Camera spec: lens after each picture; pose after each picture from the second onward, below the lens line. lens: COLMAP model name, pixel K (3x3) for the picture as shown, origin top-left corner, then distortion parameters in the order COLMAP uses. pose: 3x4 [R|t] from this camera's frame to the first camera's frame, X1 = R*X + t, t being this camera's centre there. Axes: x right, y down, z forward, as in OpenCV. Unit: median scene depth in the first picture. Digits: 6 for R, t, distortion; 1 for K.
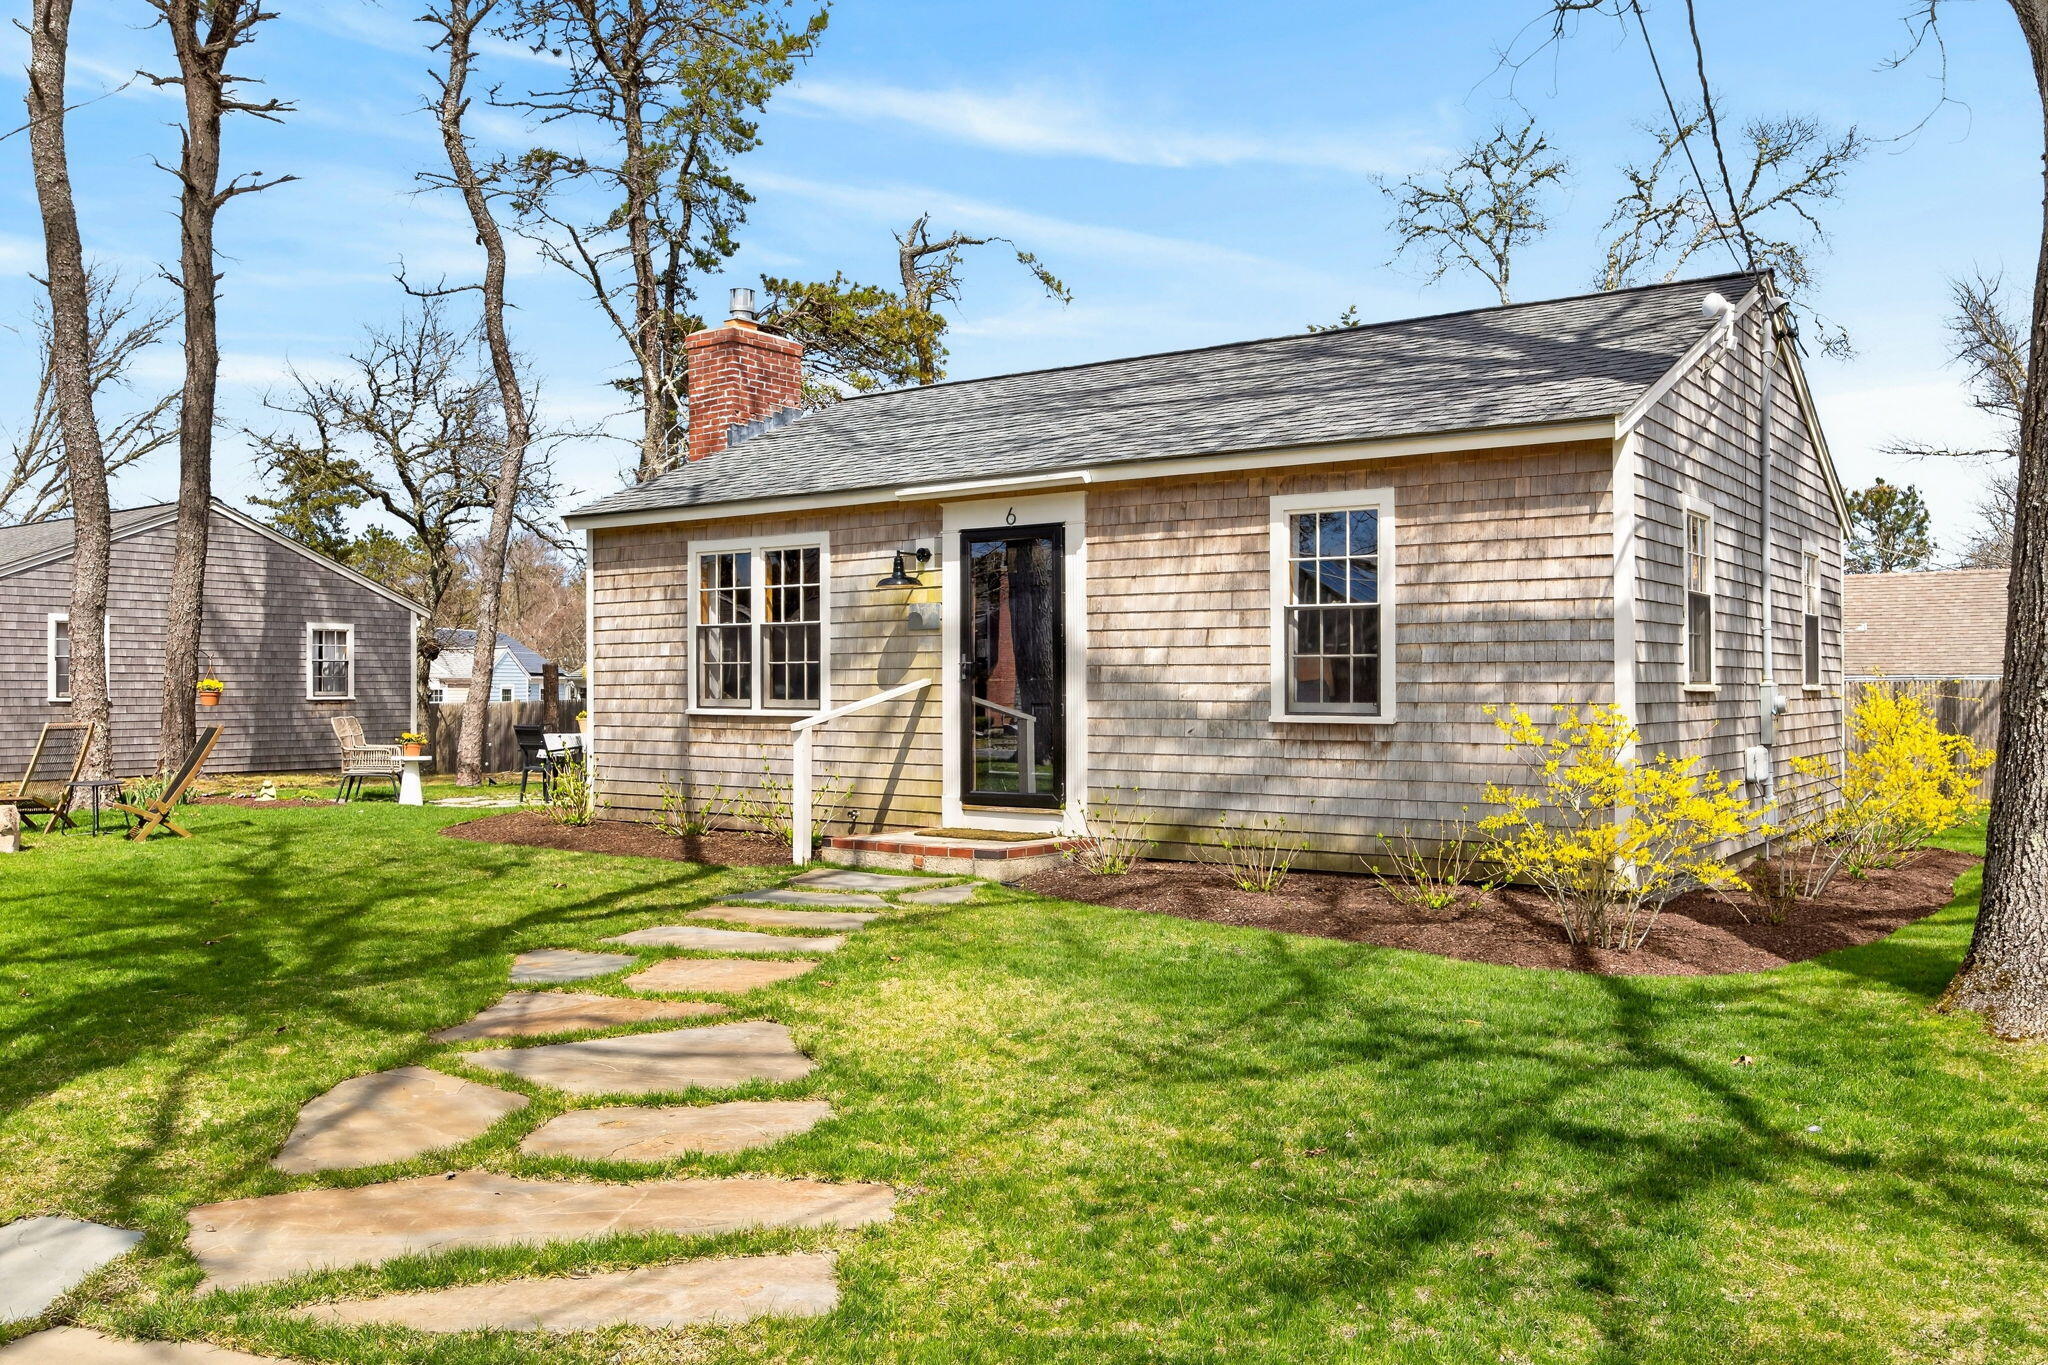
lens RADIAL K [[1626.5, 0, 1007.0], [0, 1626.5, 726.3], [0, 0, 1]] dist [-0.063718, 0.052916]
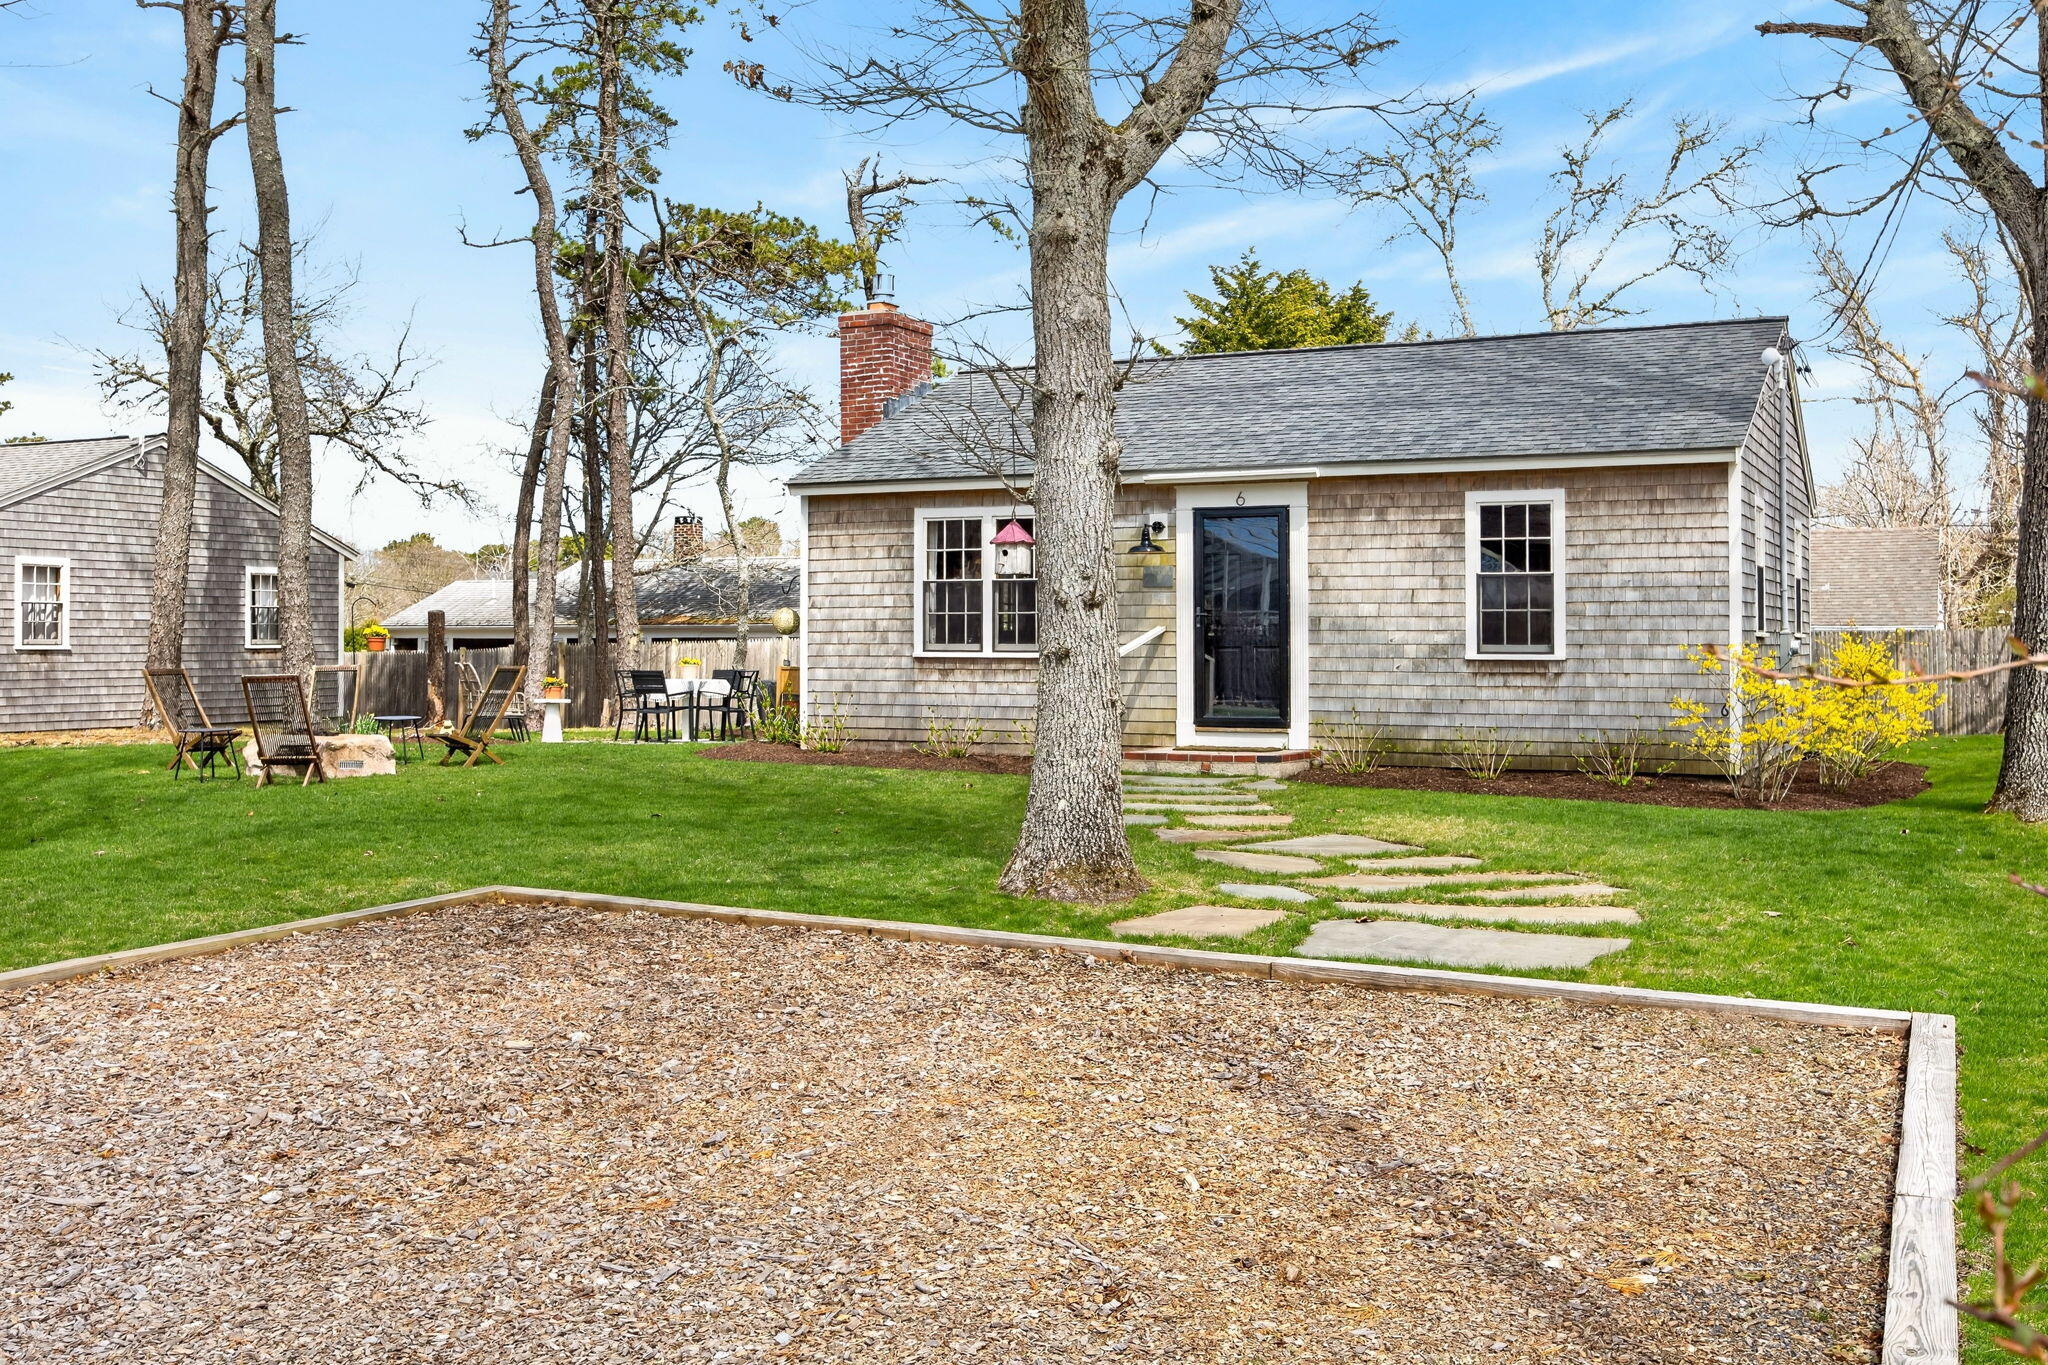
lens RADIAL K [[2001.5, 0, 1004.4], [0, 2001.5, 673.6], [0, 0, 1]] dist [-0.045672, 0.000000]
pose [[0.985083, -0.002293, 0.172065, -0.403133], [0.003391, 0.999976, -0.006086, 0.014405], [-0.172047, 0.006578, 0.985067, -0.453785]]
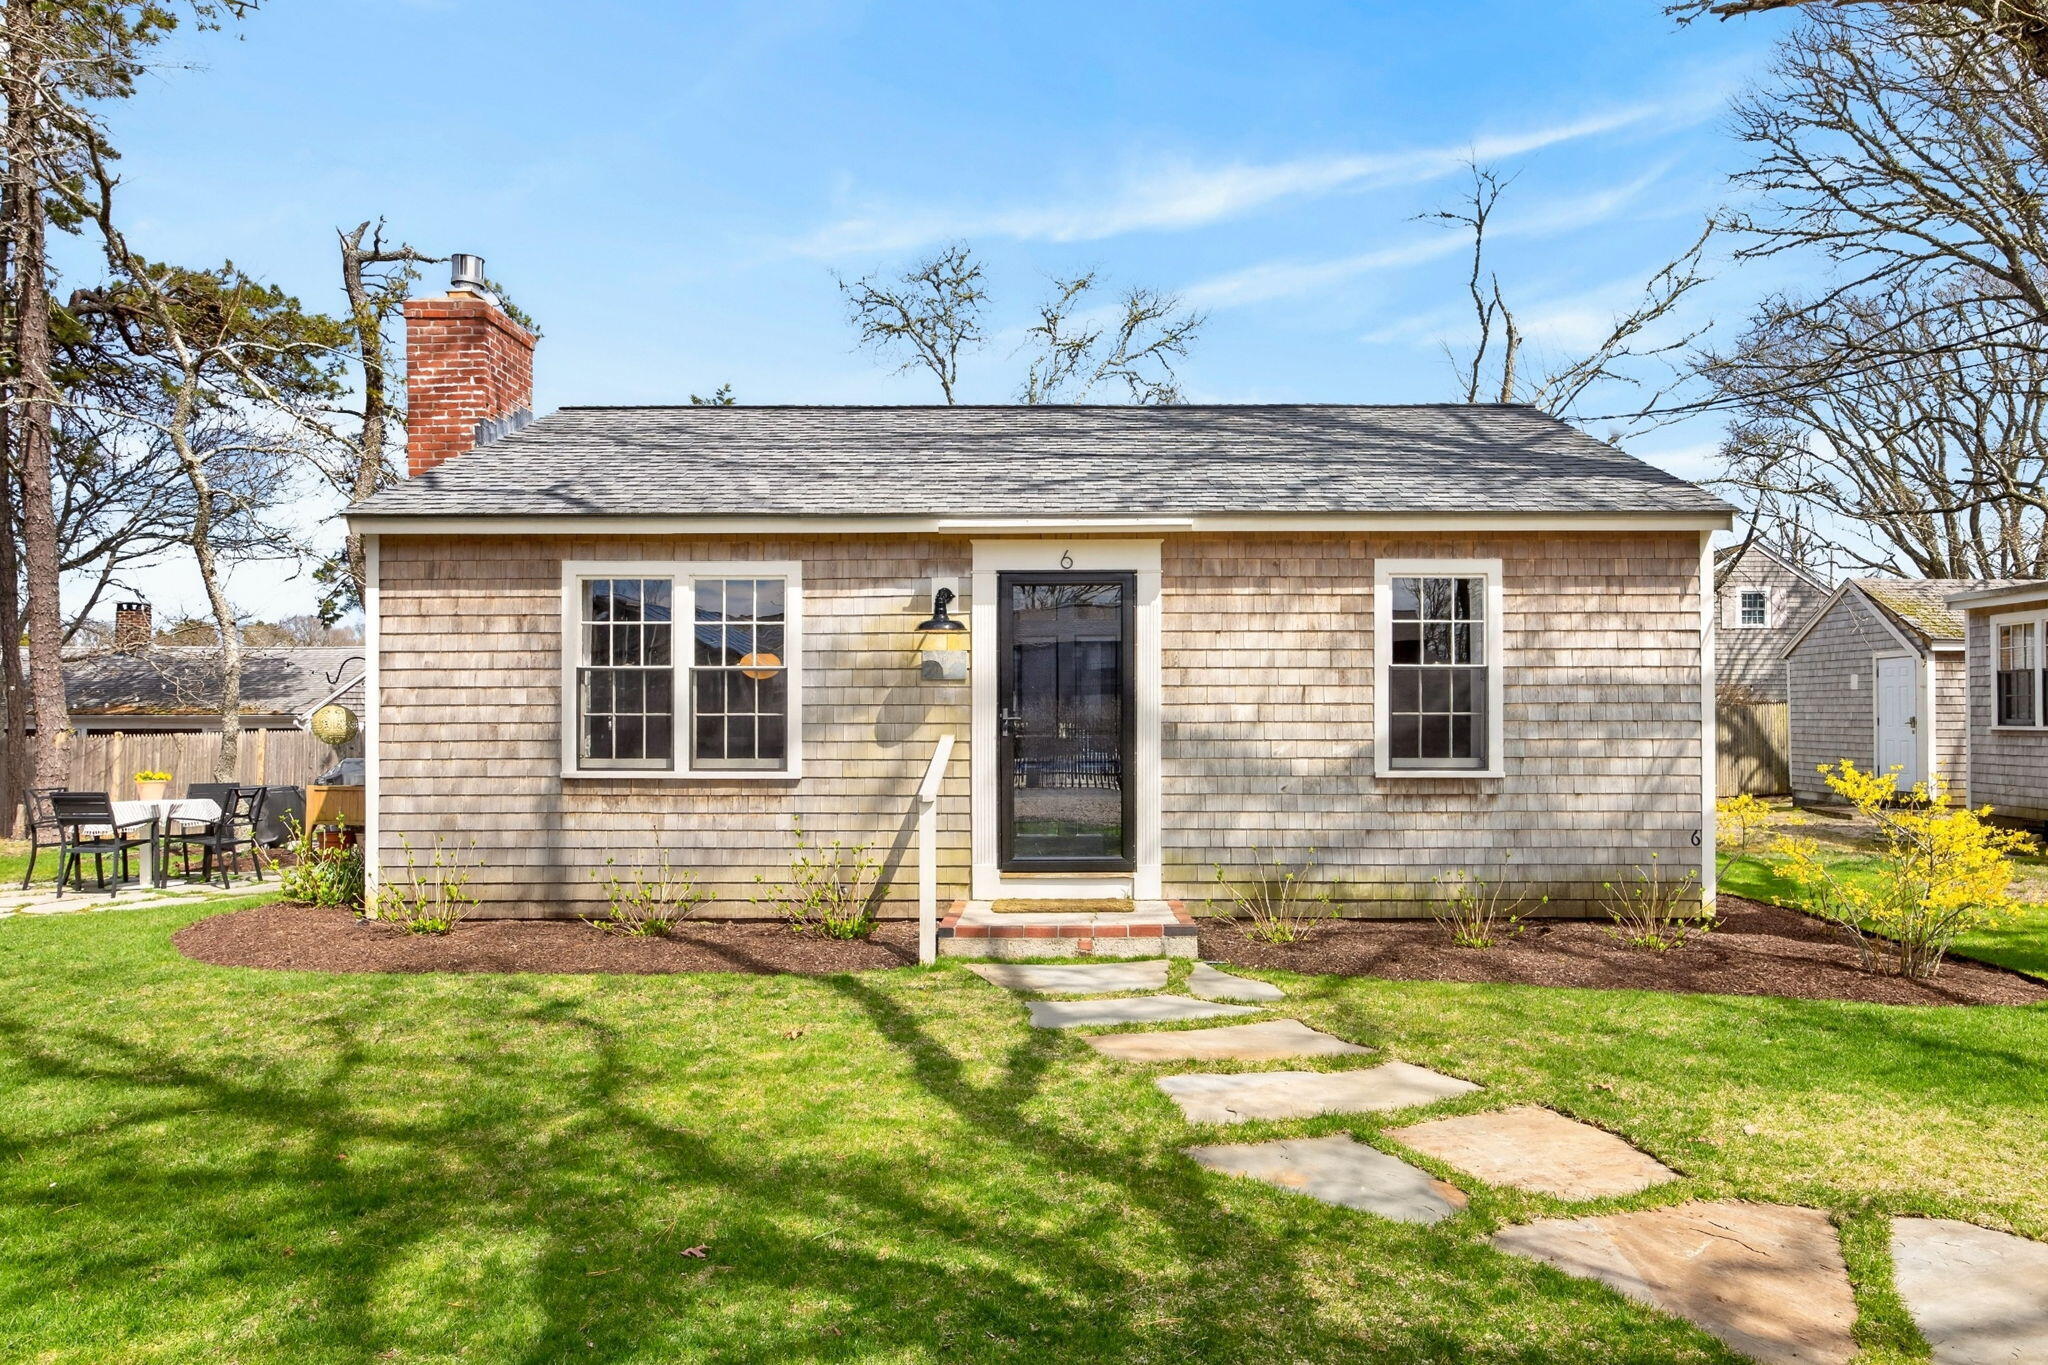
lens RADIAL K [[1325.5, 0, 1054.2], [0, 1325.5, 716.9], [0, 0, 1]] dist [0.006469, 0.004153]
pose [[0.810075, -0.000767, 0.586325, -0.405018], [0.014714, 0.999711, -0.019020, -0.022744], [-0.586141, 0.024035, 0.809852, 0.352209]]
